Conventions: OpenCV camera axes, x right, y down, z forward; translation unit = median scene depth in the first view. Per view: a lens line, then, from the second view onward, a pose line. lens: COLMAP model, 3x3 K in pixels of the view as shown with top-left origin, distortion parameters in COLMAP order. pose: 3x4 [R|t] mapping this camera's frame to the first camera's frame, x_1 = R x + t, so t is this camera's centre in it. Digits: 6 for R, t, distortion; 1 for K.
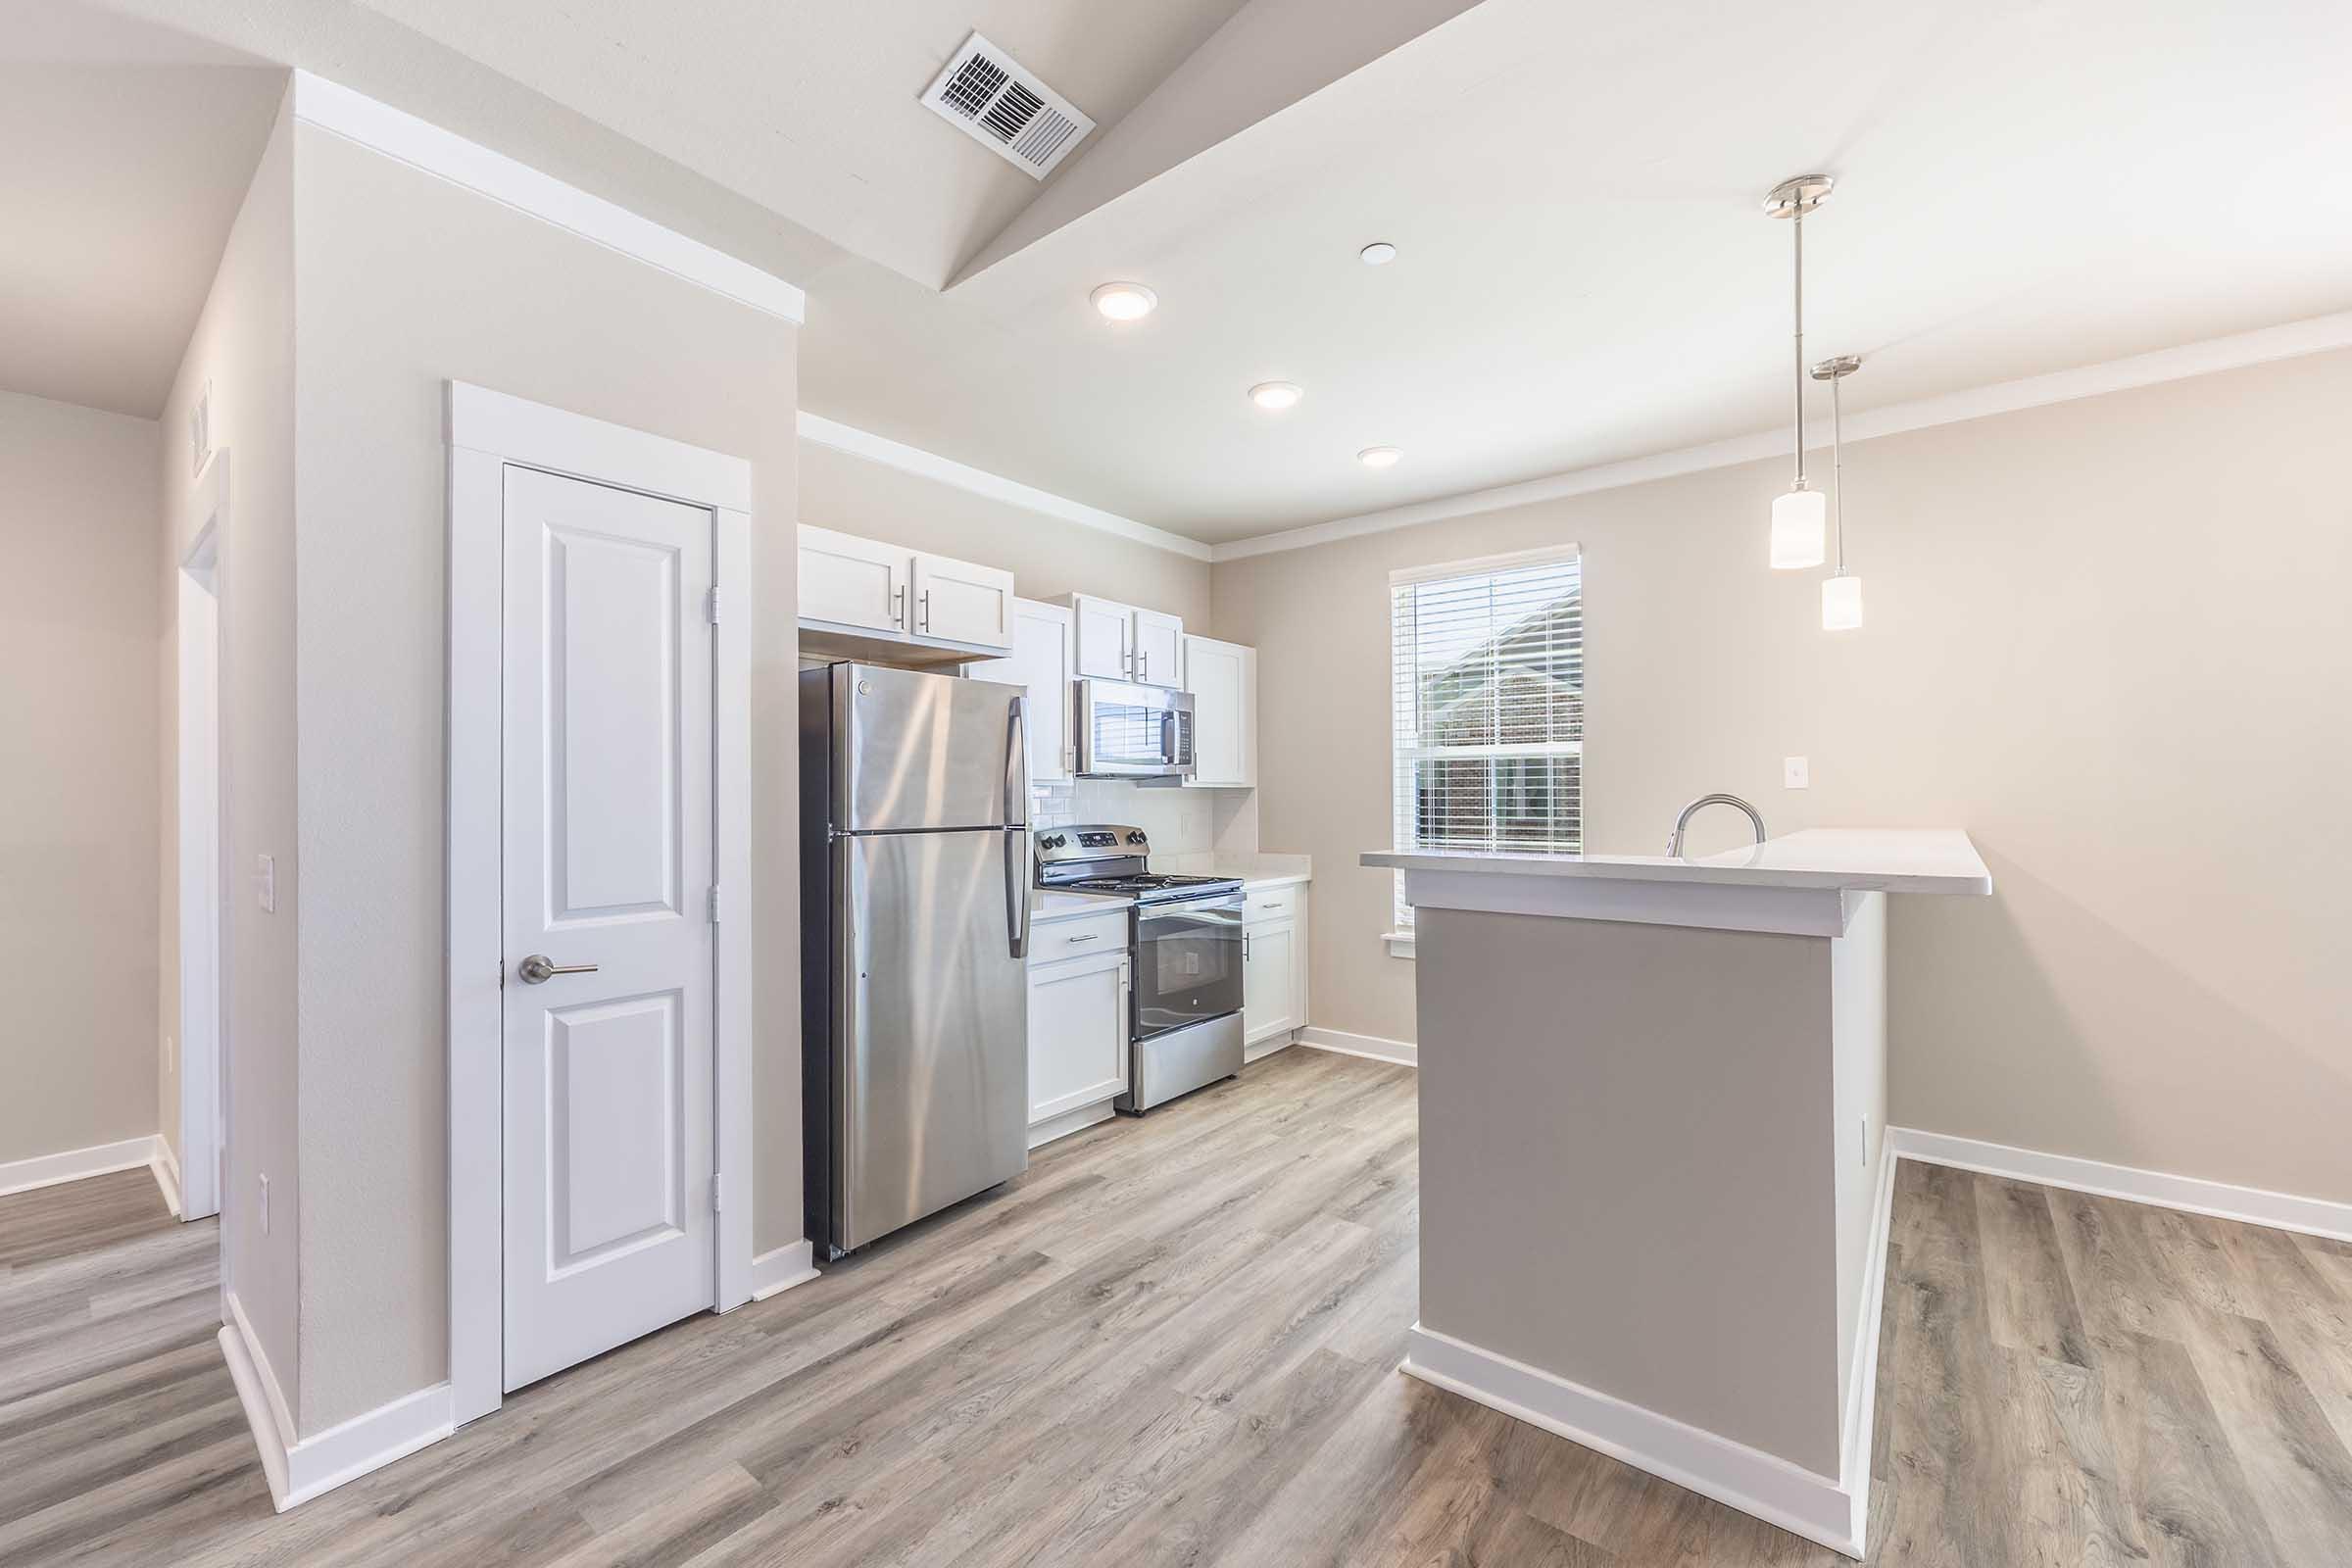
lens RADIAL K [[940.6, 0, 1175.6], [0, 940.6, 788.5], [0, 0, 1]] dist [-0.000111, 0.000034]
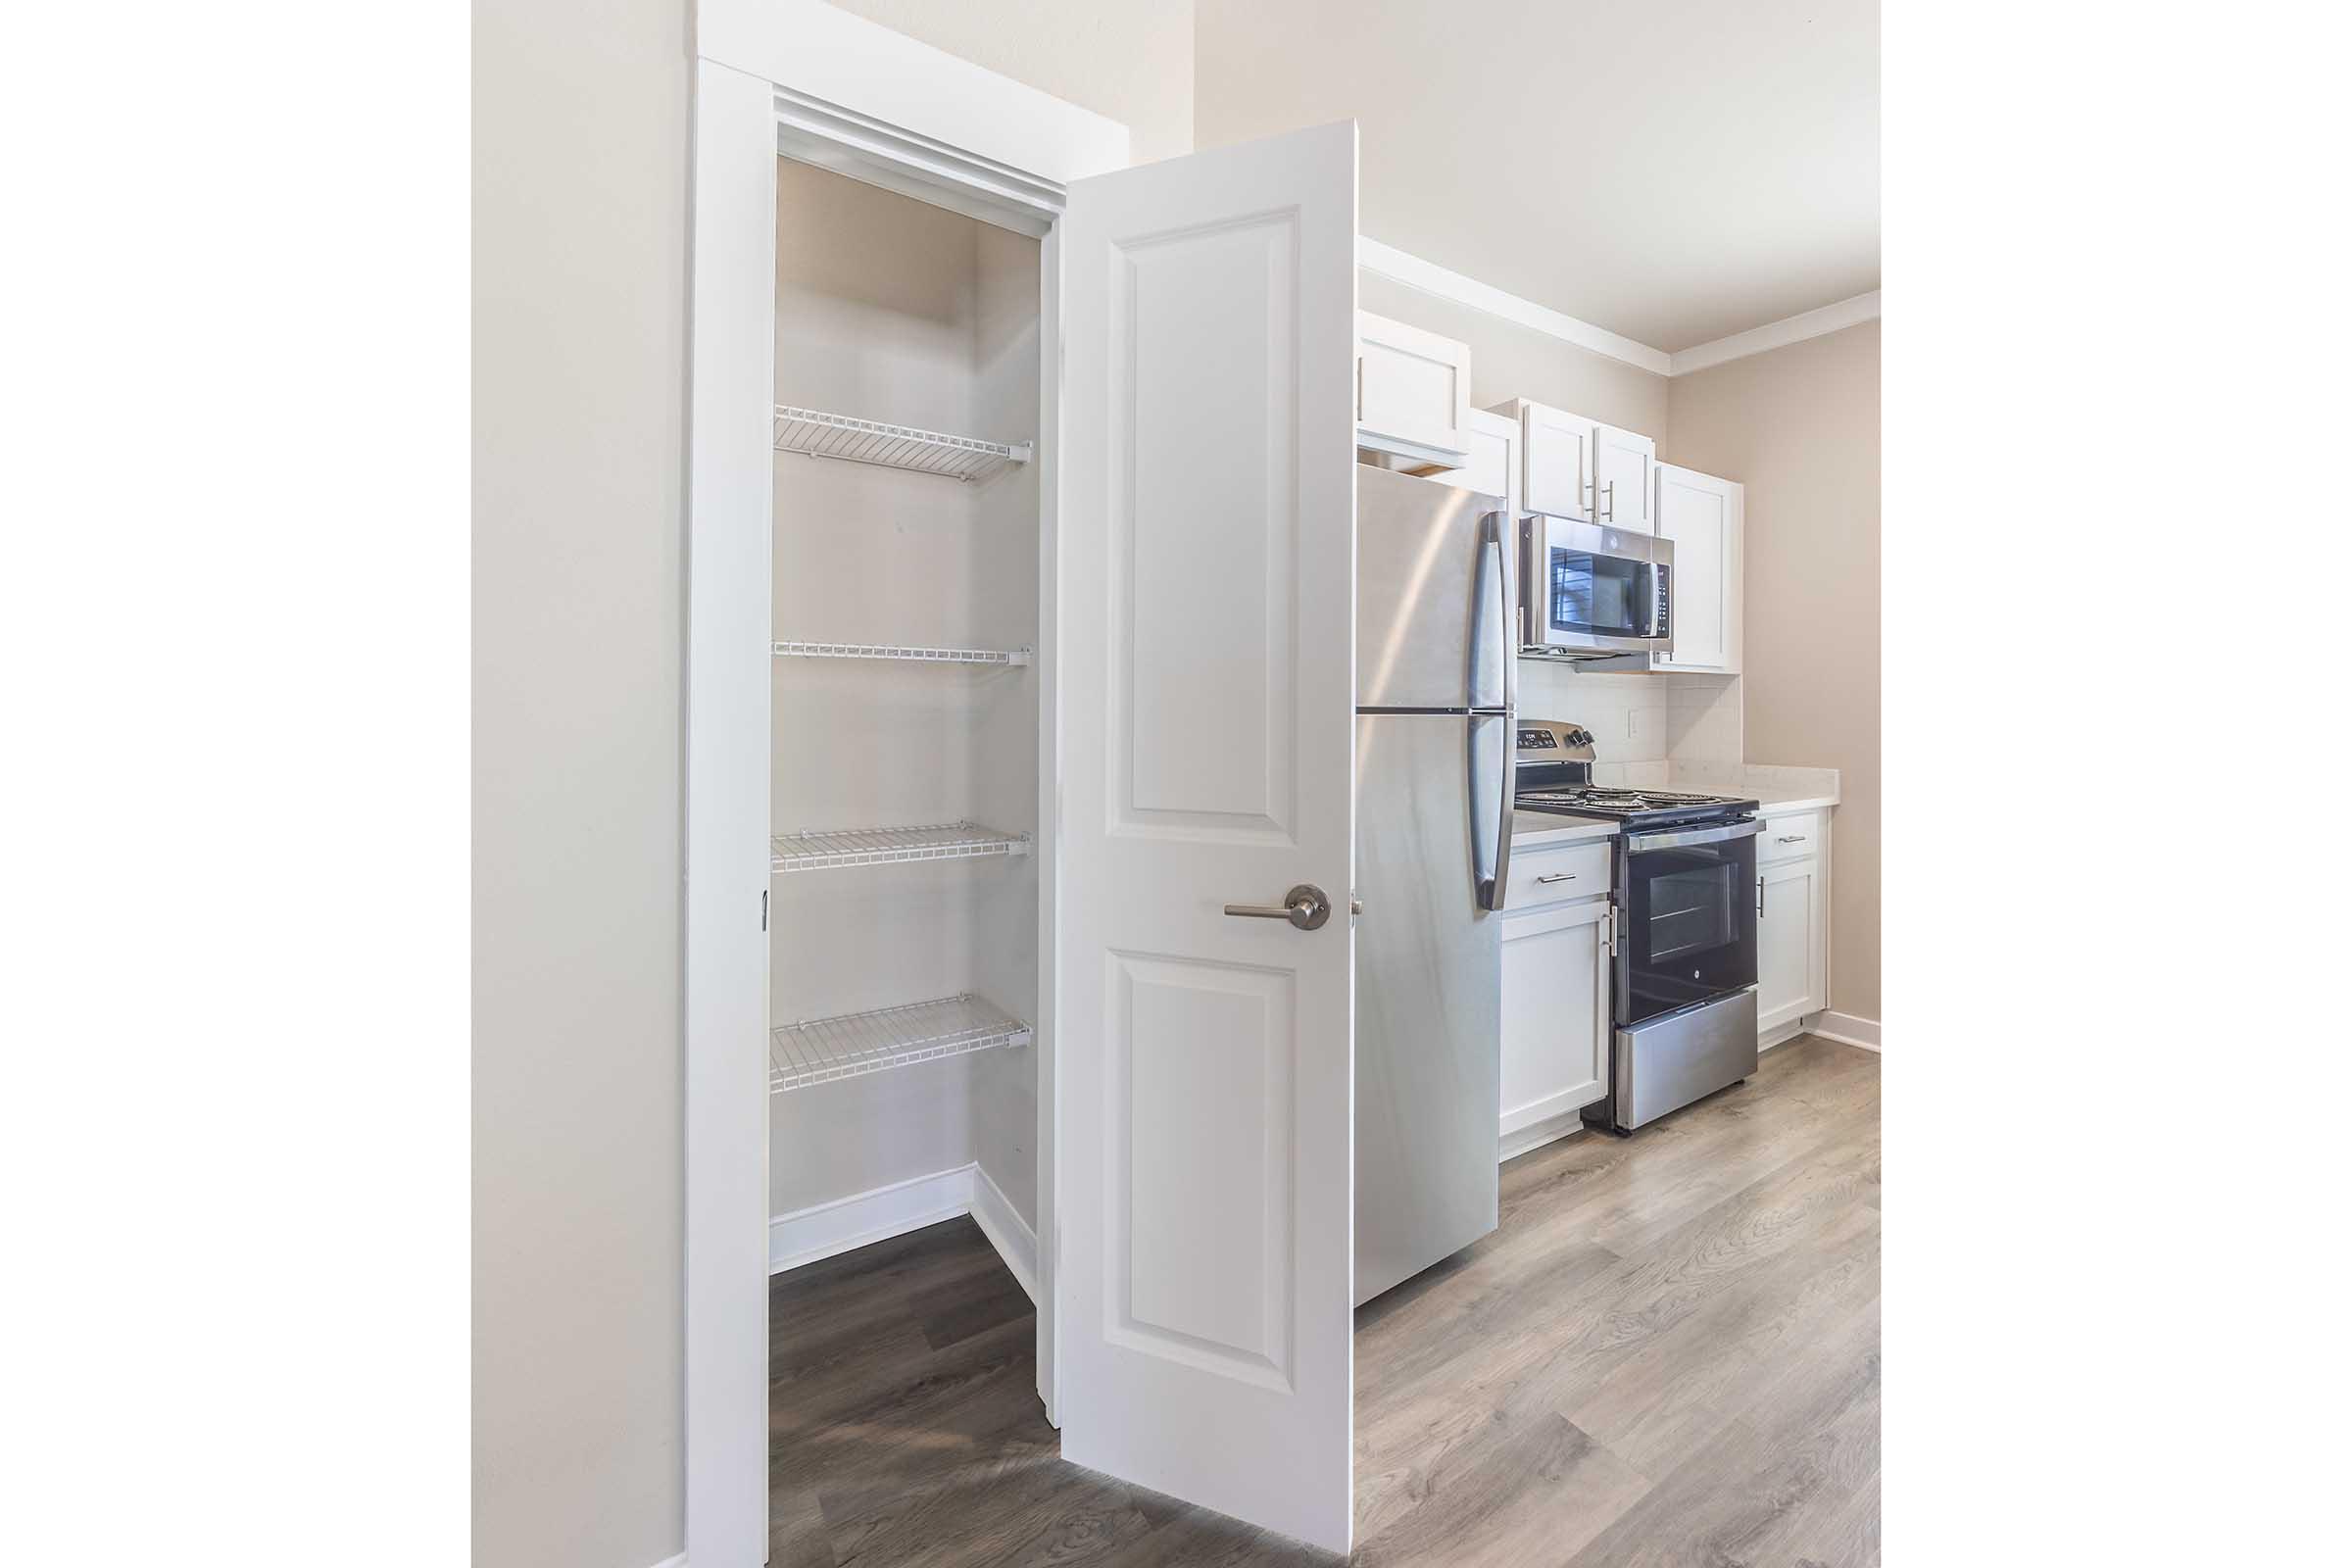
lens RADIAL K [[892.1, 0, 1184.8], [0, 892.1, 709.6], [0, 0, 1]] dist [-0.000467, -0.000011]
pose [[0.947679, 0.009776, -0.319076, -0.139739], [-0.006255, 0.999908, 0.012058, 0.027647], [0.319164, -0.009431, 0.947652, 0.277865]]
